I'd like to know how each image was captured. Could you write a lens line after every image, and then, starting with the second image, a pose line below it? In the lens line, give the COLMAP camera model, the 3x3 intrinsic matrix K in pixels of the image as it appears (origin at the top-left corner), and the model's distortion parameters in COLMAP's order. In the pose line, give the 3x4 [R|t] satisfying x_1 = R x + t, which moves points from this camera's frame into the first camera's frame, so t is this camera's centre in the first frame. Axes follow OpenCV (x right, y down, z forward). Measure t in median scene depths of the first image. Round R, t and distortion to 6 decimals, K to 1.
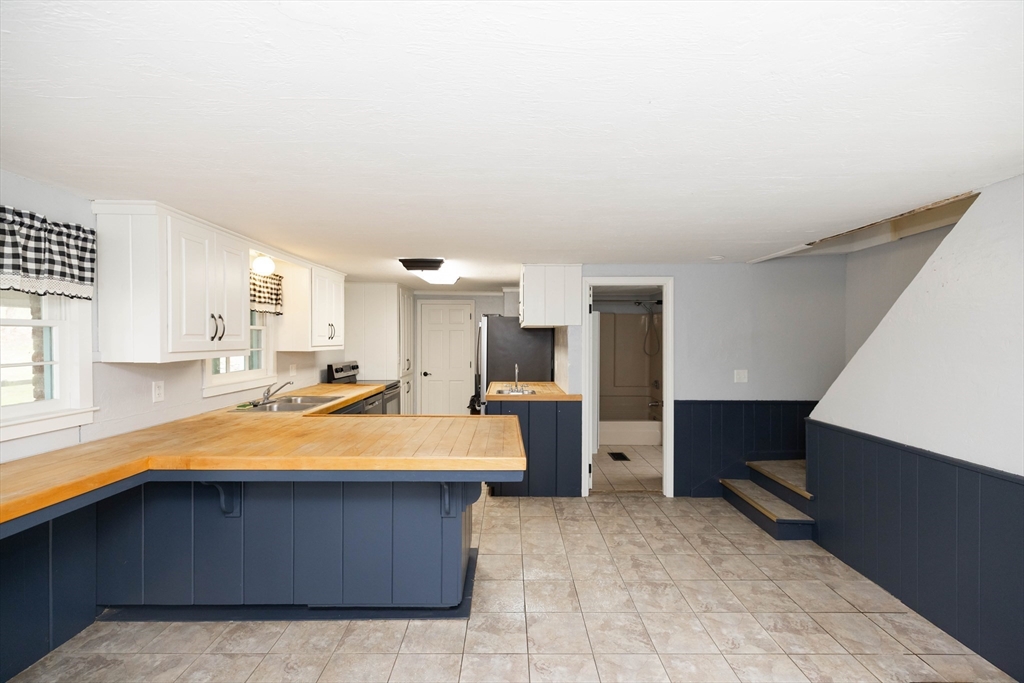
lens RADIAL K [[424.2, 0, 501.5], [0, 424.2, 343.8], [0, 0, 1]] dist [0.001296, -0.000732]
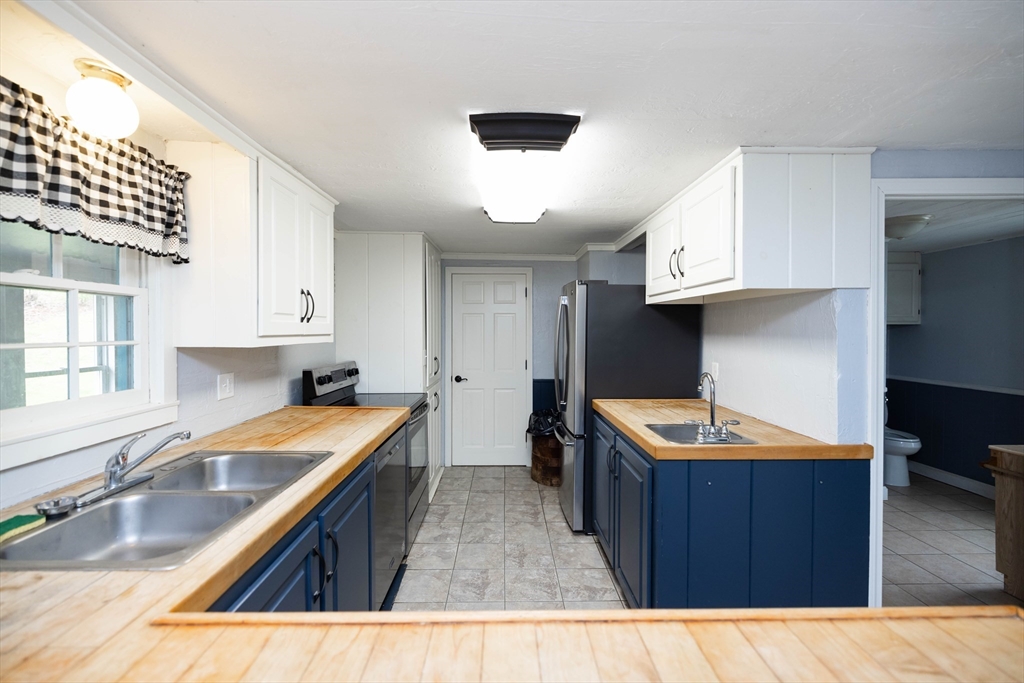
lens RADIAL K [[424.2, 0, 503.4], [0, 424.2, 337.3], [0, 0, 1]] dist [0.001296, -0.000732]
pose [[0.999842, 0.000193, 0.017761, -0.221178], [-0.000254, 0.999994, 0.003454, 0.006656], [-0.017760, -0.003458, 0.999836, 0.613345]]
